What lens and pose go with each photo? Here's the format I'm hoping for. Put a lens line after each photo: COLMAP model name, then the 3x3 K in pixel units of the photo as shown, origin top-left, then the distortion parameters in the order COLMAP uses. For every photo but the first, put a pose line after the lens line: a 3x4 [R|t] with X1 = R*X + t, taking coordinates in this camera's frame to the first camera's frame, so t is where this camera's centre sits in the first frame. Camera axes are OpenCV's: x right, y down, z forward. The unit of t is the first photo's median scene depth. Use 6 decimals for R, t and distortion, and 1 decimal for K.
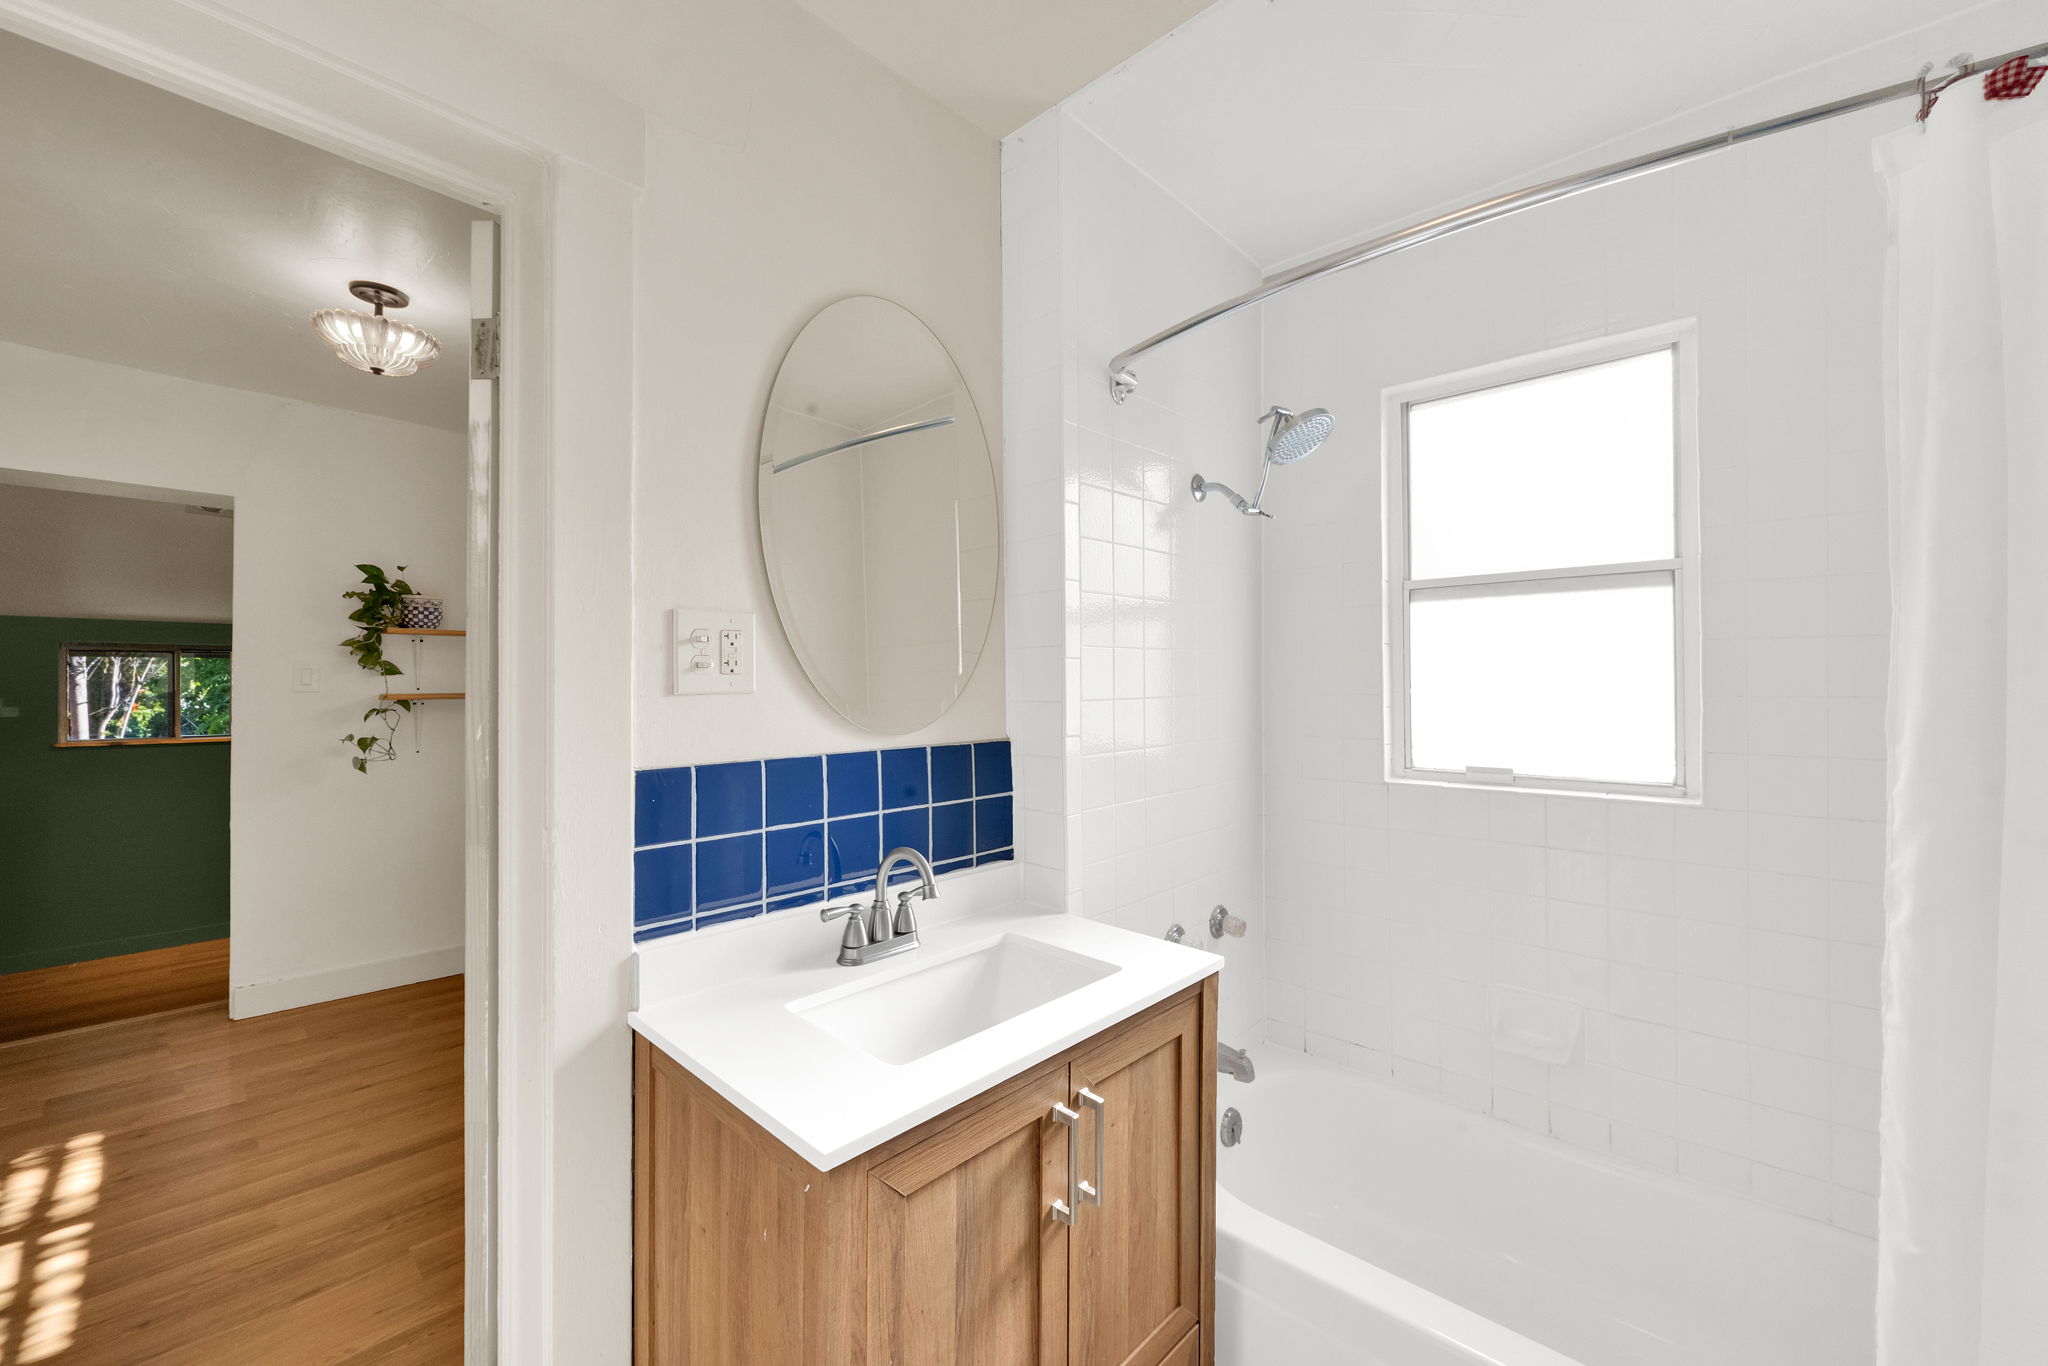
lens RADIAL K [[827.7, 0, 1020.7], [0, 827.7, 673.5], [0, 0, 1]] dist [0.000612, 0.000938]
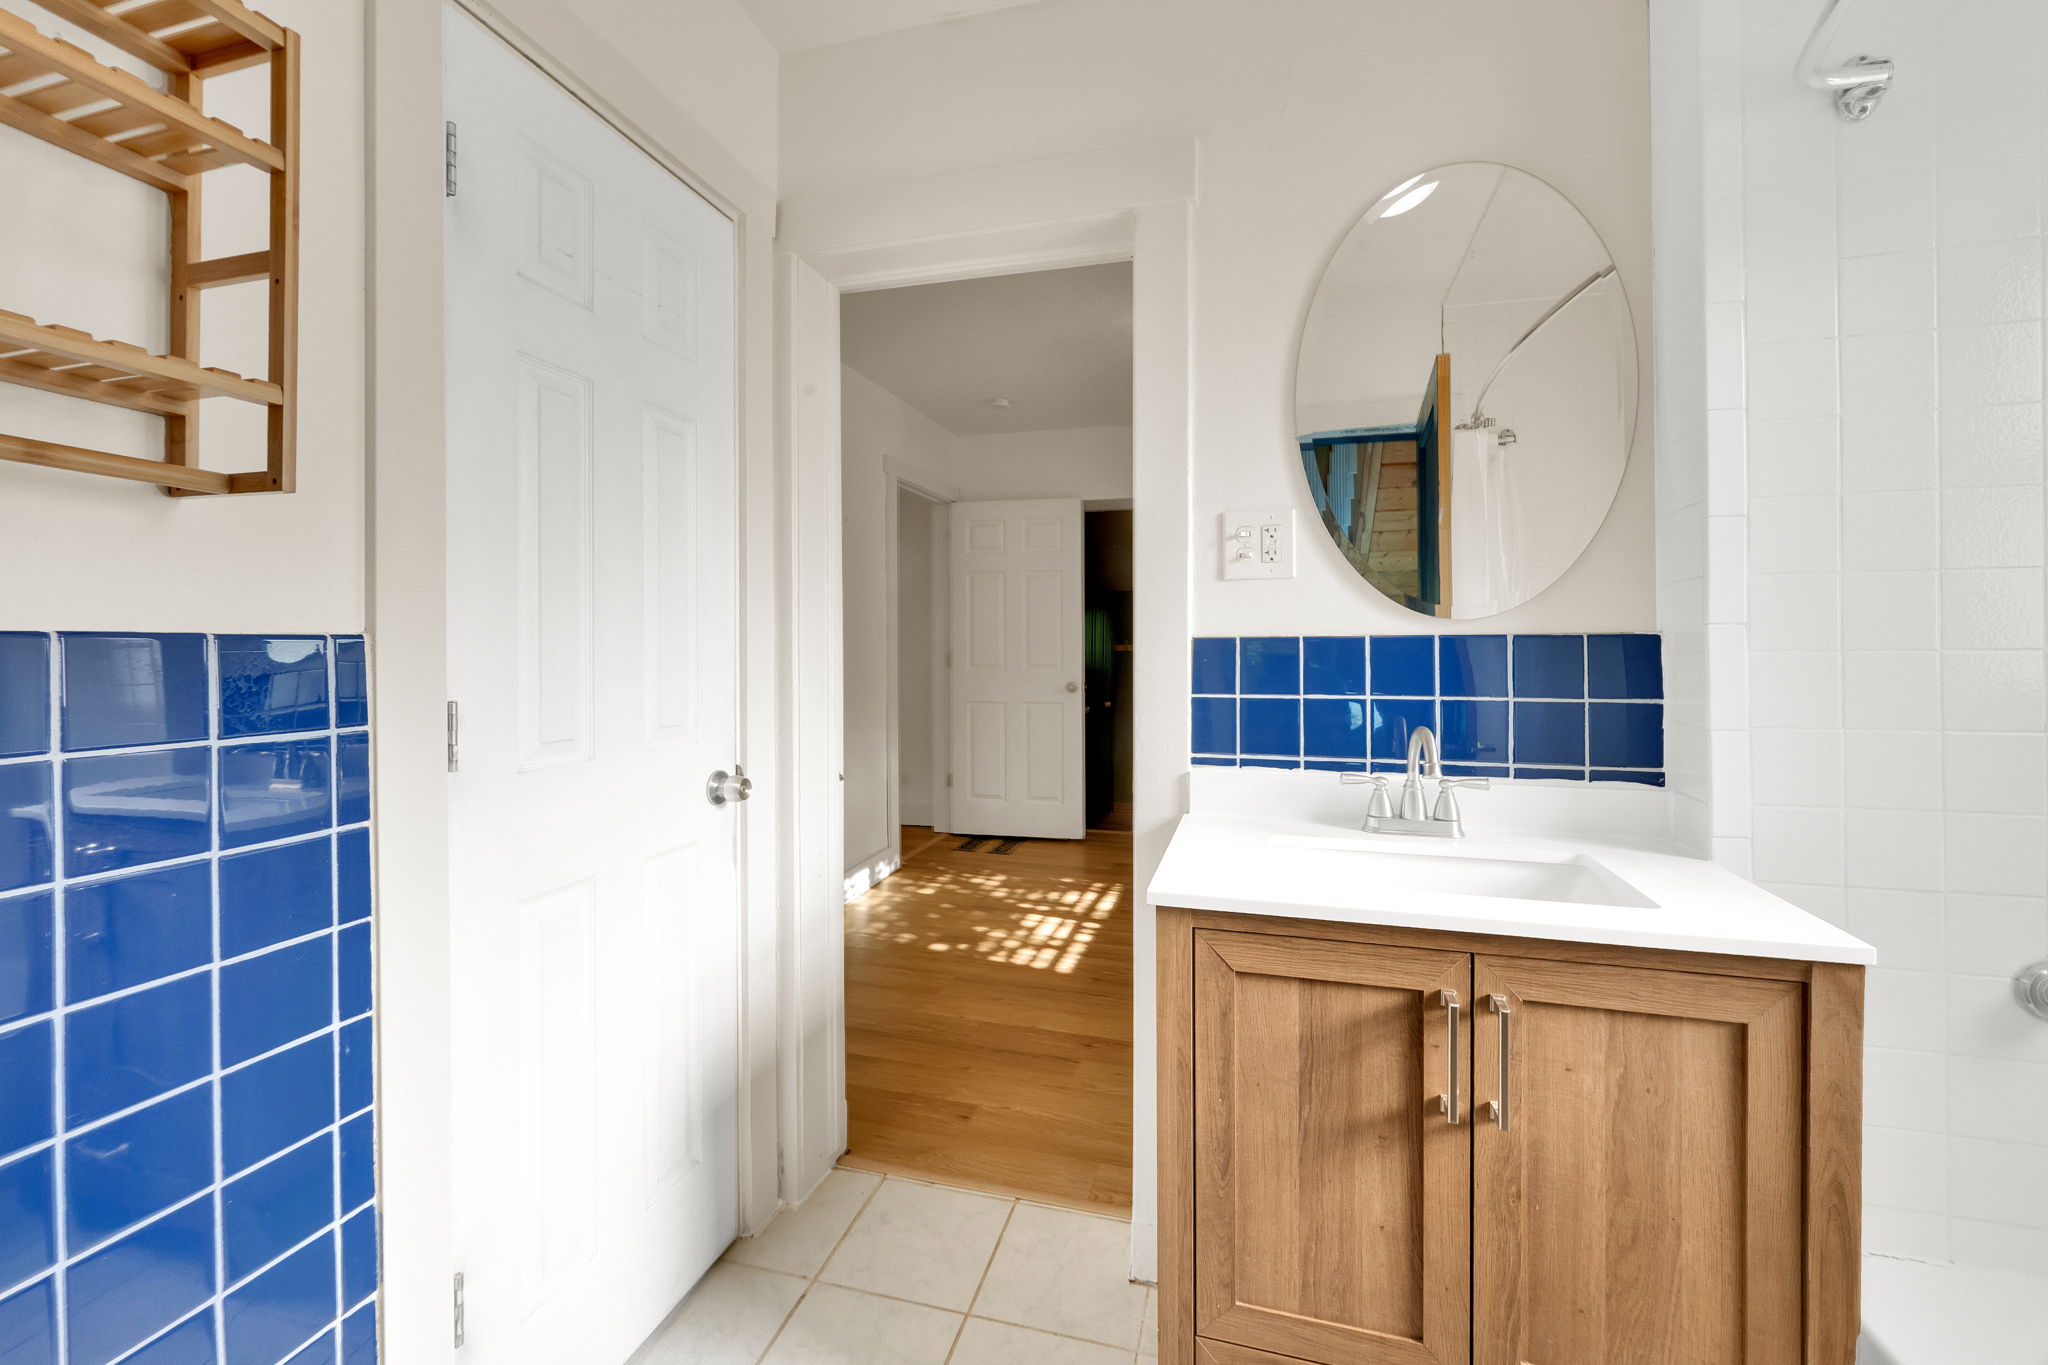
lens RADIAL K [[827.7, 0, 1018.1], [0, 827.7, 647.1], [0, 0, 1]] dist [0.000612, 0.000938]
pose [[0.436412, 0.002613, -0.899743, 0.589194], [0.002178, 0.999990, 0.003960, 0.122445], [0.899744, -0.003688, 0.436402, 0.155428]]
